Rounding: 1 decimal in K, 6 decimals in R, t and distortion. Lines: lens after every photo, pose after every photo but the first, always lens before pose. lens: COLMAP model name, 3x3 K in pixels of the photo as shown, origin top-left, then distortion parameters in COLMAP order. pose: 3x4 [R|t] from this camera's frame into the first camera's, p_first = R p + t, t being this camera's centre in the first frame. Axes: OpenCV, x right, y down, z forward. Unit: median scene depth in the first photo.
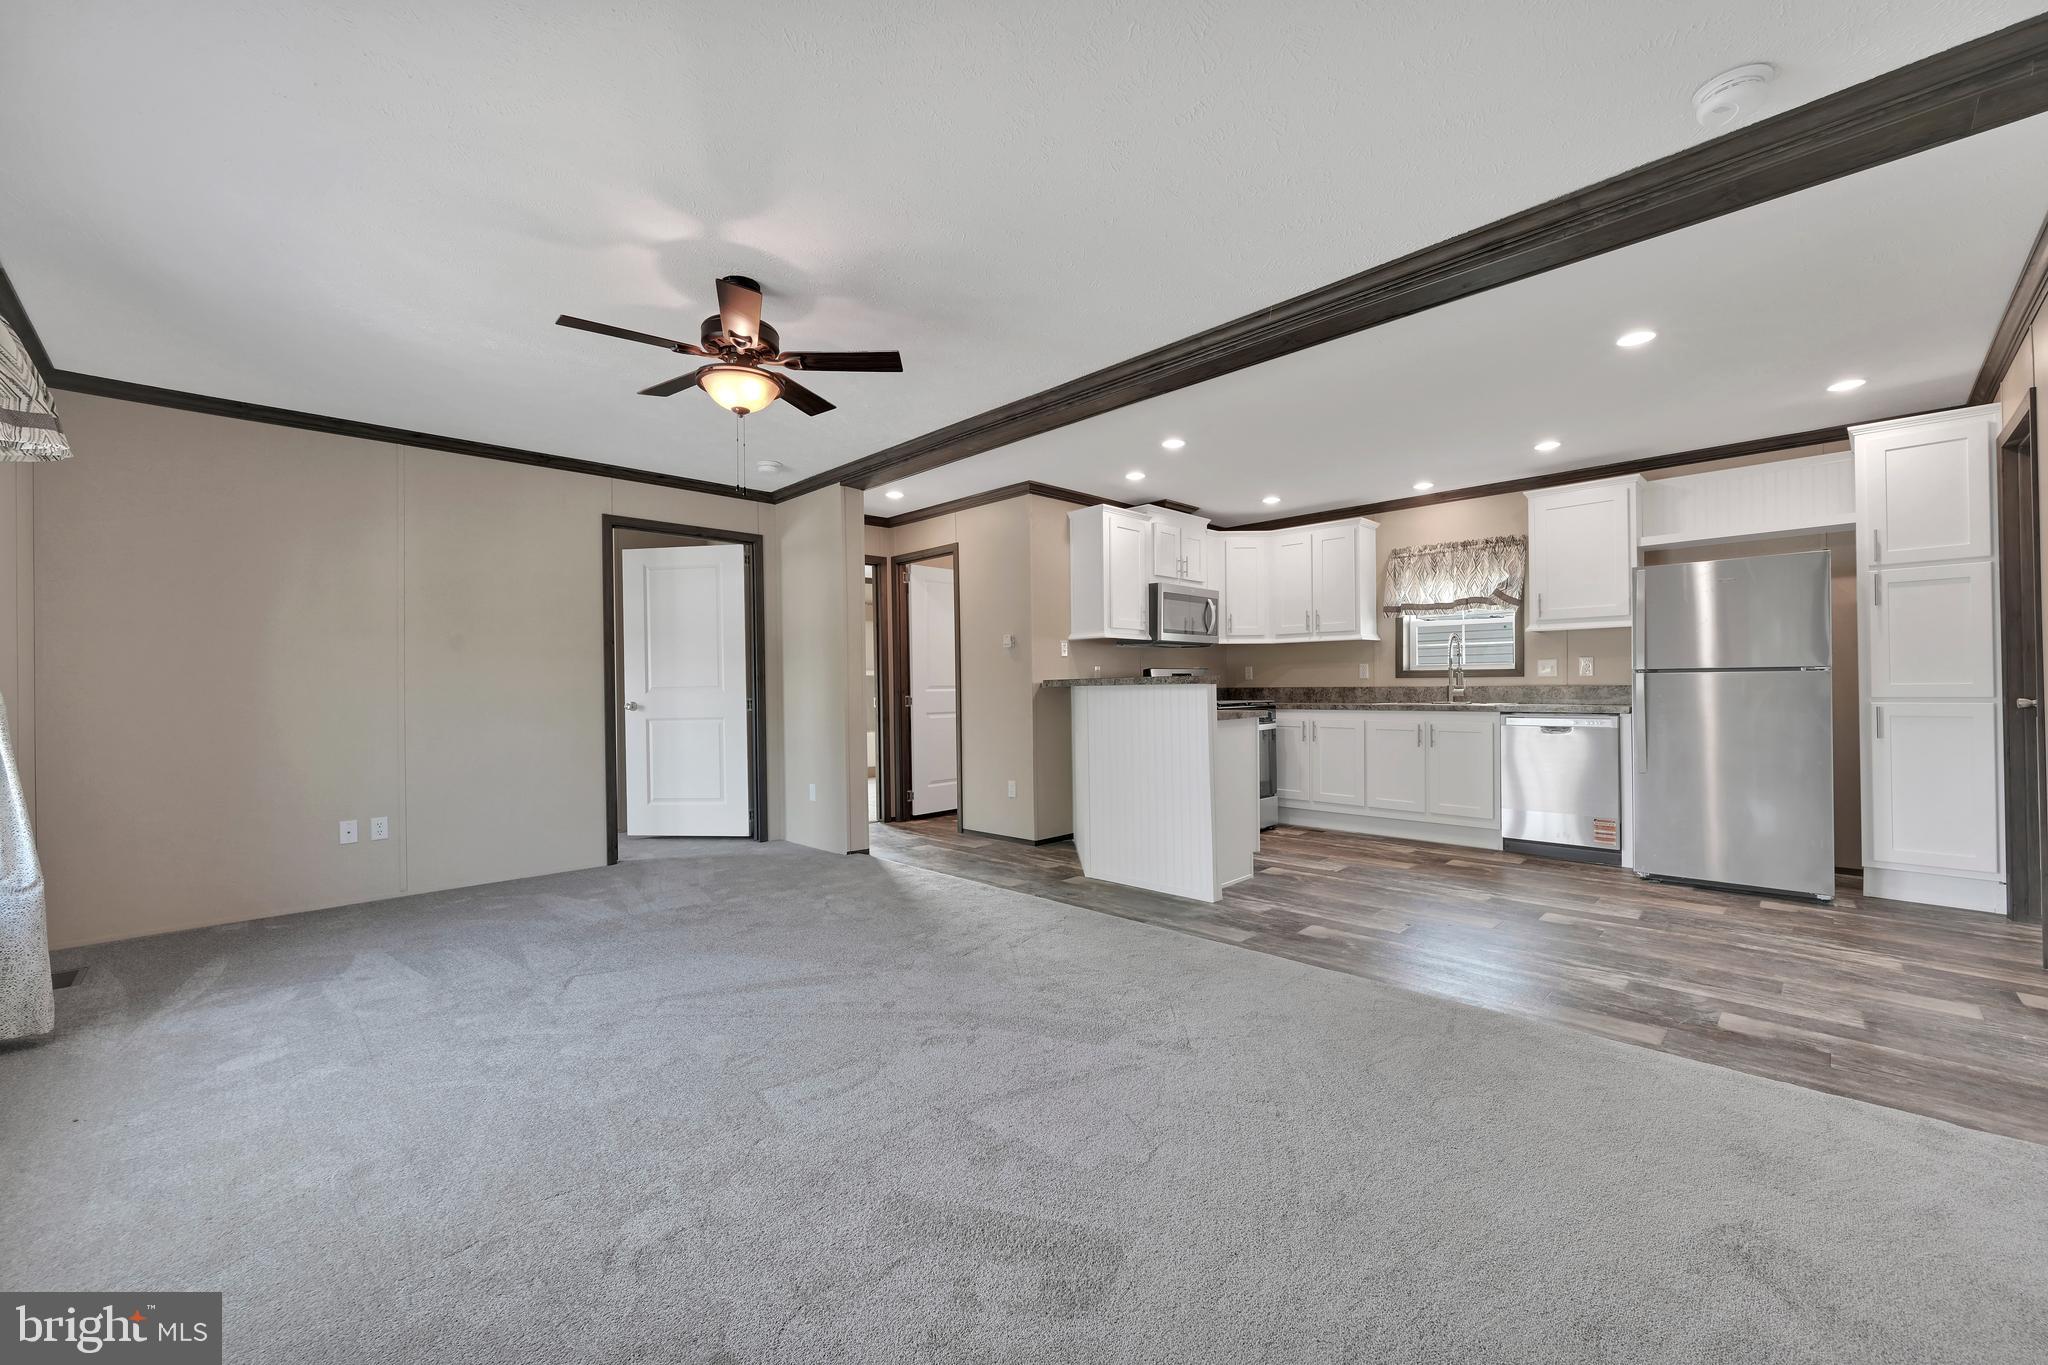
lens RADIAL K [[802.2, 0, 1003.2], [0, 802.2, 670.1], [0, 0, 1]] dist [-0.000040, 0.000554]
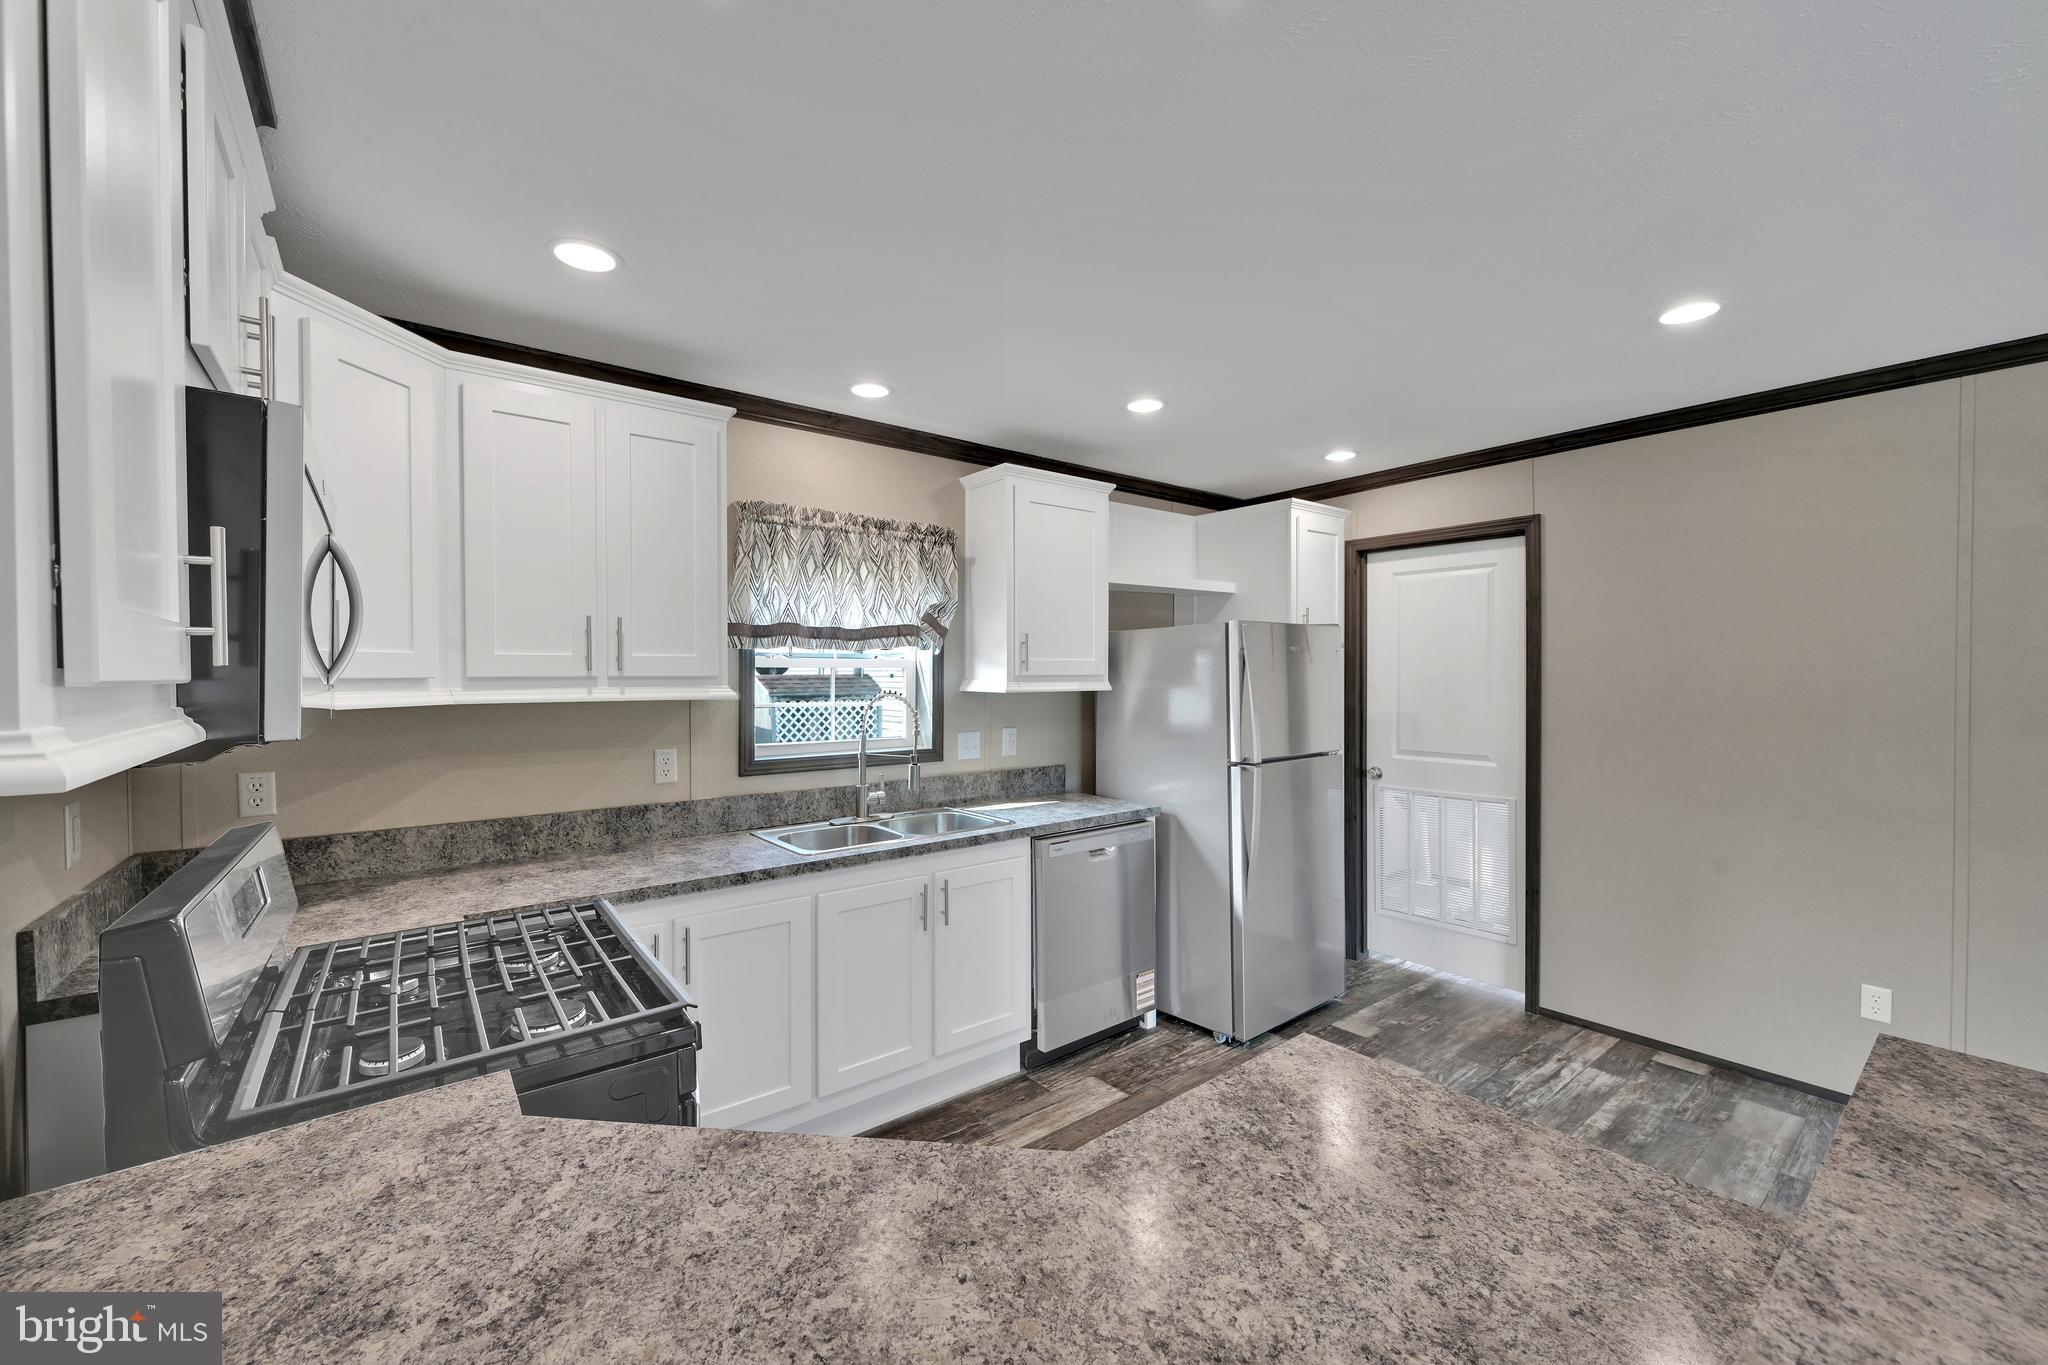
lens RADIAL K [[802.2, 0, 1020.3], [0, 802.2, 673.8], [0, 0, 1]] dist [-0.000040, 0.000554]
pose [[0.085523, 0.004080, 0.996328, -0.002794], [-0.020228, 0.999793, -0.002358, -0.064800], [-0.996131, -0.019952, 0.085588, 1.077892]]
